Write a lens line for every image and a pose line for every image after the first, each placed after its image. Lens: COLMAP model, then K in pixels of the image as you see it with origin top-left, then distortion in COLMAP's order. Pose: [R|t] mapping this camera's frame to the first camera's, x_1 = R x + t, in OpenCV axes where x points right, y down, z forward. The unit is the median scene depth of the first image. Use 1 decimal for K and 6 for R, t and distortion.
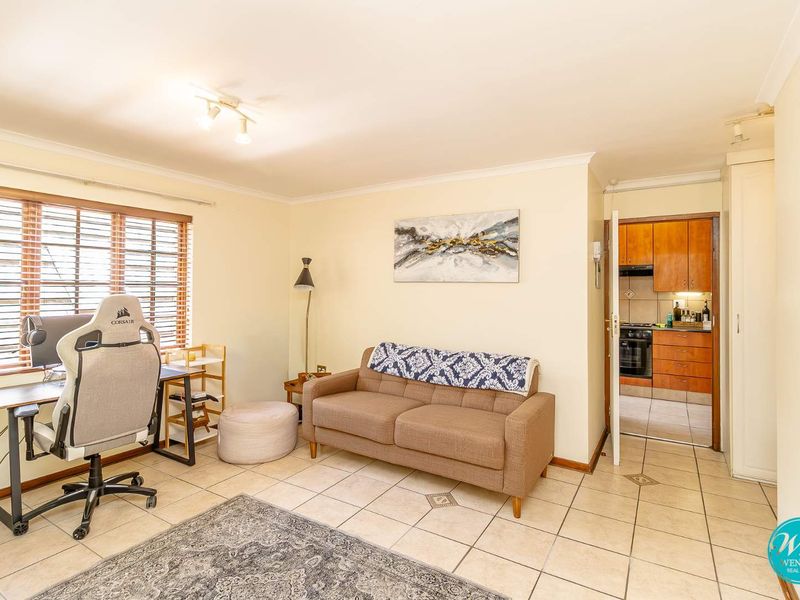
lens RADIAL K [[414.4, 0, 403.2], [0, 414.4, 297.8], [0, 0, 1]] dist [-0.000330, -0.000802]
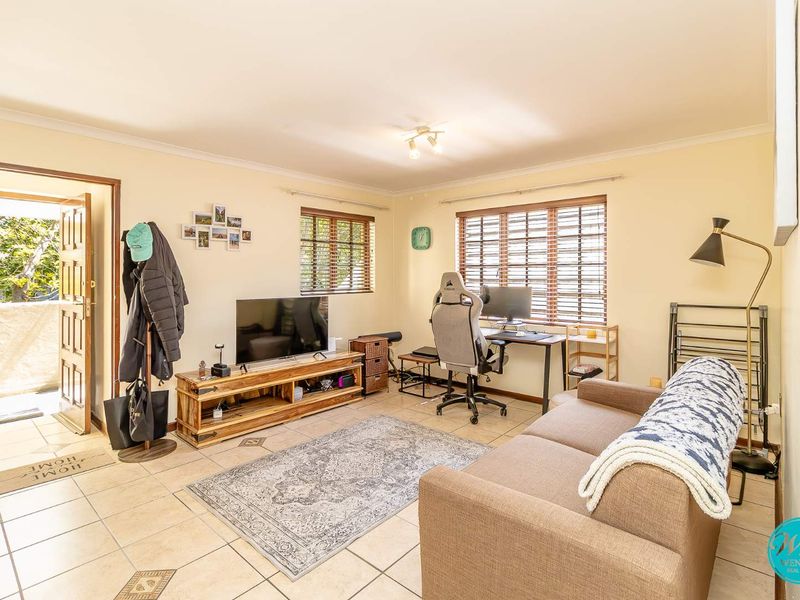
lens RADIAL K [[414.4, 0, 398.7], [0, 414.4, 297.7], [0, 0, 1]] dist [-0.000330, -0.000802]
pose [[-0.162646, 0.049855, -0.985424, 0.695946], [-0.023853, 0.998232, 0.054439, 0.008248], [0.986396, 0.032359, -0.161170, 0.845726]]
